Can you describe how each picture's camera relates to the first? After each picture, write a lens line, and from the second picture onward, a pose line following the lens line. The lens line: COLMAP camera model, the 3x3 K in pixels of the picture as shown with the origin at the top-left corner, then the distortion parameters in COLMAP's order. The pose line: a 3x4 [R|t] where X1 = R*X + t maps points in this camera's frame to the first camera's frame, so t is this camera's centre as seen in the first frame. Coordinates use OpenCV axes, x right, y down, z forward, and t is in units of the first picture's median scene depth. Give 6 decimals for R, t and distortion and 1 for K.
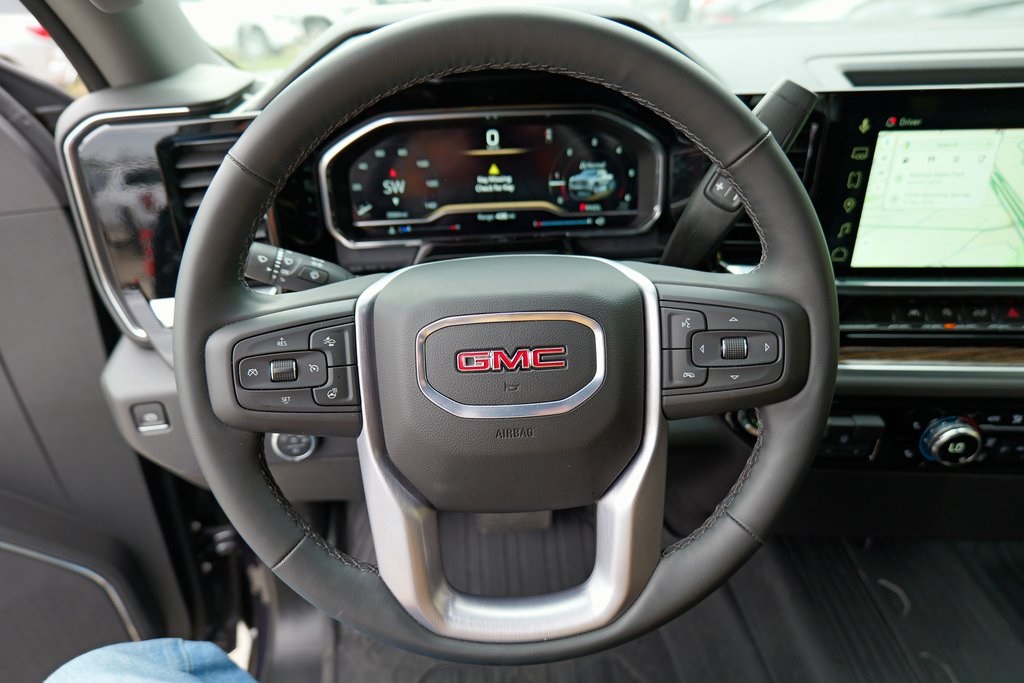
lens RADIAL K [[597.5, 0, 501.8], [0, 597.5, 346.7], [0, 0, 1]] dist [-0.026051, 0.010283]
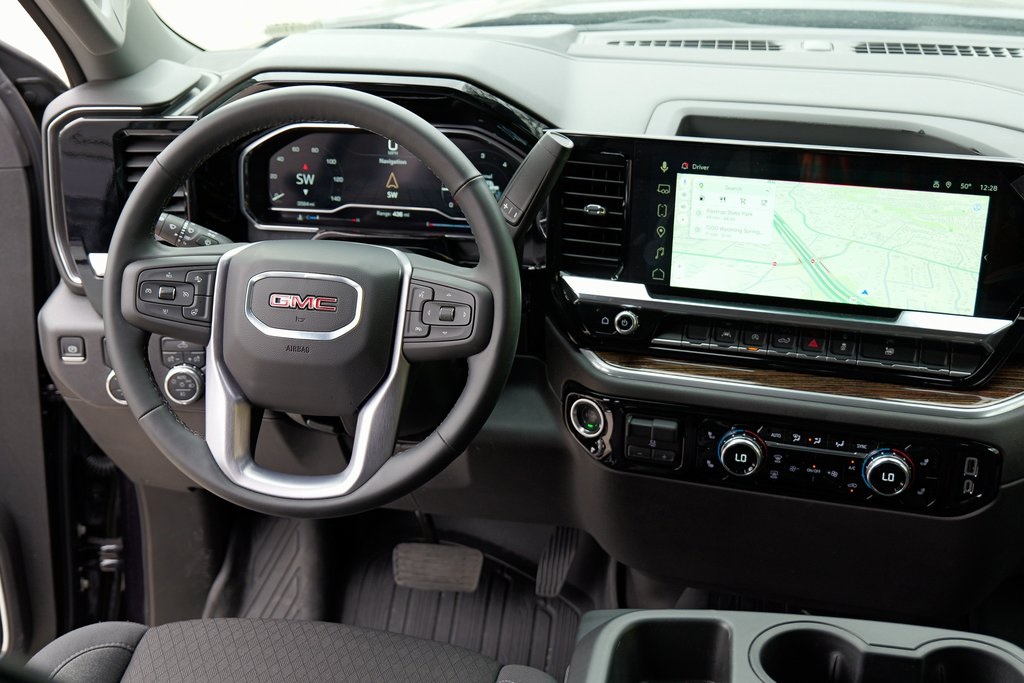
lens RADIAL K [[1271.9, 0, 502.5], [0, 1271.9, 340.7], [0, 0, 1]] dist [-0.017179, 0.000000]
pose [[0.976298, 0.112896, -0.184655, 0.911949], [-0.133329, 0.985785, -0.102233, 0.311072], [0.170488, 0.124430, 0.977472, -1.705975]]
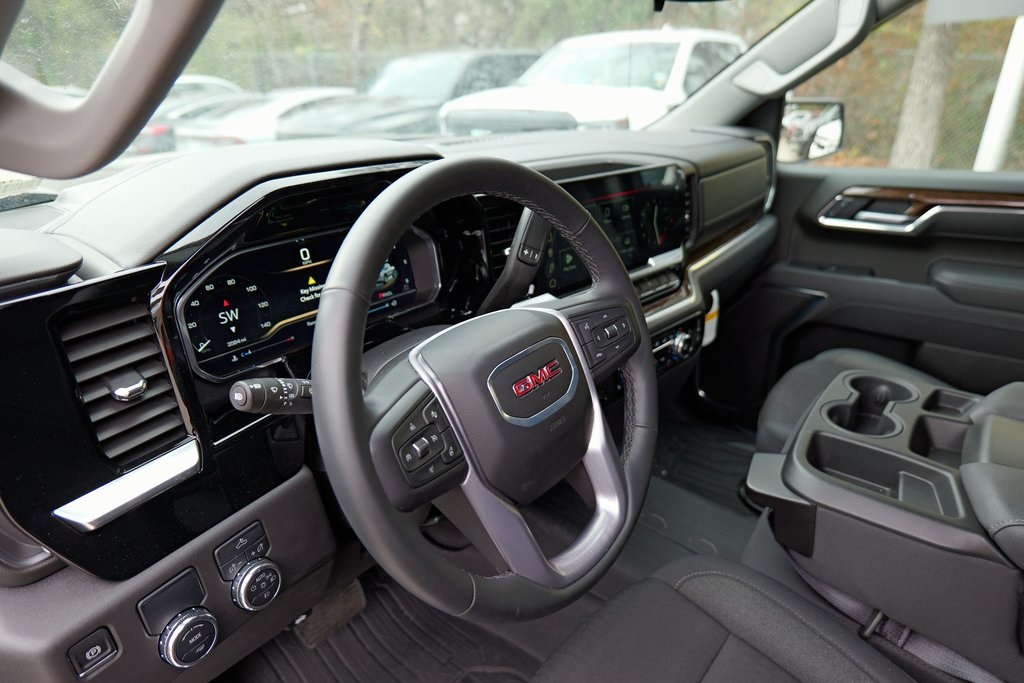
lens RADIAL K [[597.5, 0, 510.7], [0, 597.5, 349.0], [0, 0, 1]] dist [-0.026051, 0.010283]
pose [[0.656457, -0.279109, 0.700829, -0.829798], [0.377742, 0.925791, 0.014876, -0.071035], [-0.652974, 0.254968, 0.713174, -0.028030]]
